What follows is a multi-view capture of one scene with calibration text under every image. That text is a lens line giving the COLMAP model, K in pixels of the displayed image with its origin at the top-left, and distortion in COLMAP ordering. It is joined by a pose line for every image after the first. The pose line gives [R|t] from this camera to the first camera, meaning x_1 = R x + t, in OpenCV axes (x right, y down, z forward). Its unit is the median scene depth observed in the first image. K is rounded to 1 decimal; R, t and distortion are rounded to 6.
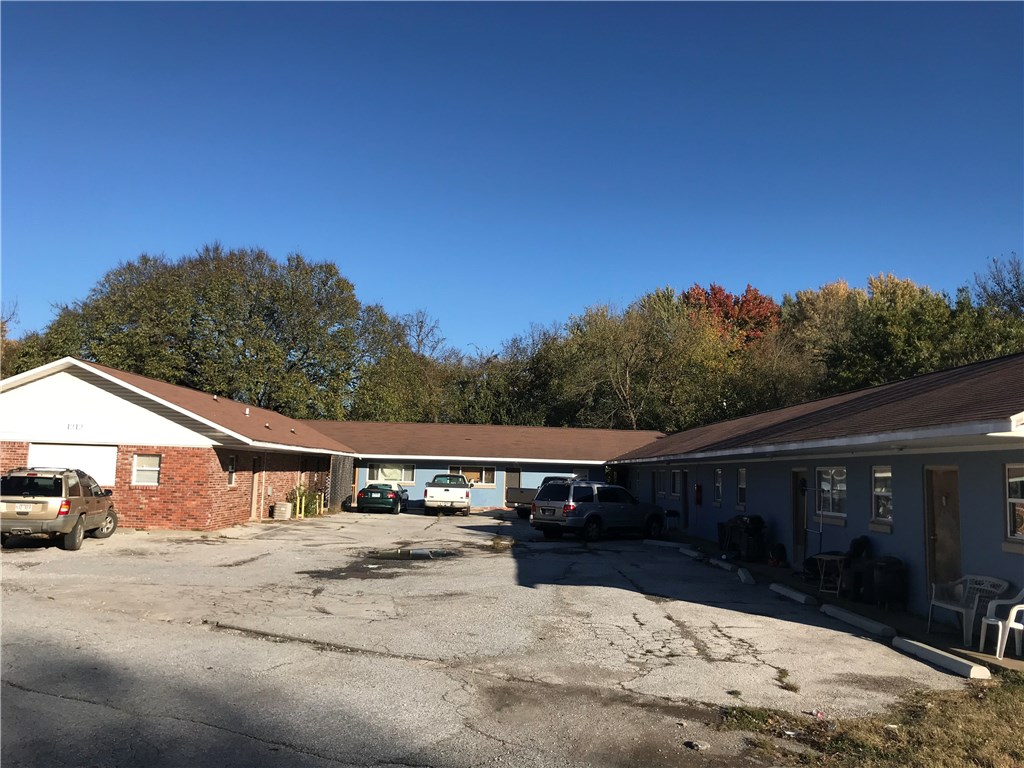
lens RADIAL K [[836.6, 0, 510.1], [0, 836.6, 385.2], [0, 0, 1]] dist [0.057017, -0.080068]
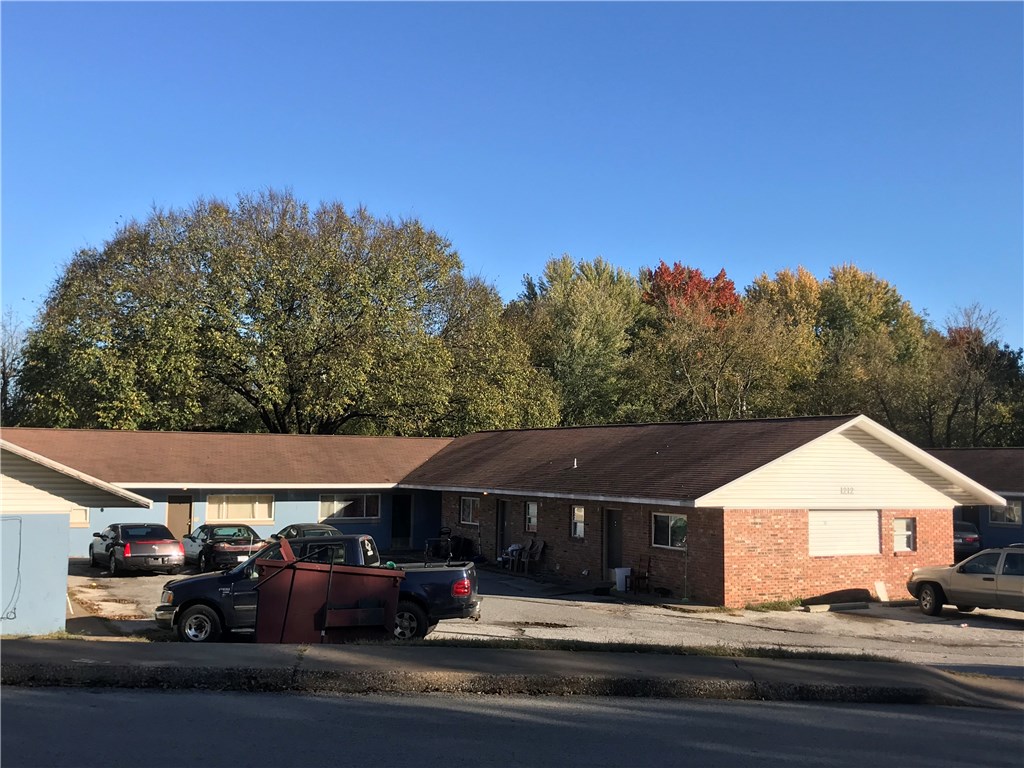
lens RADIAL K [[1128.8, 0, 511.8], [0, 1128.8, 368.1], [0, 0, 1]] dist [0.131757, -0.393522]
pose [[0.892118, 0.019058, 0.451400, -1.230043], [-0.032077, 0.999260, 0.021207, -0.086032], [-0.450662, -0.033399, 0.892069, 0.063255]]
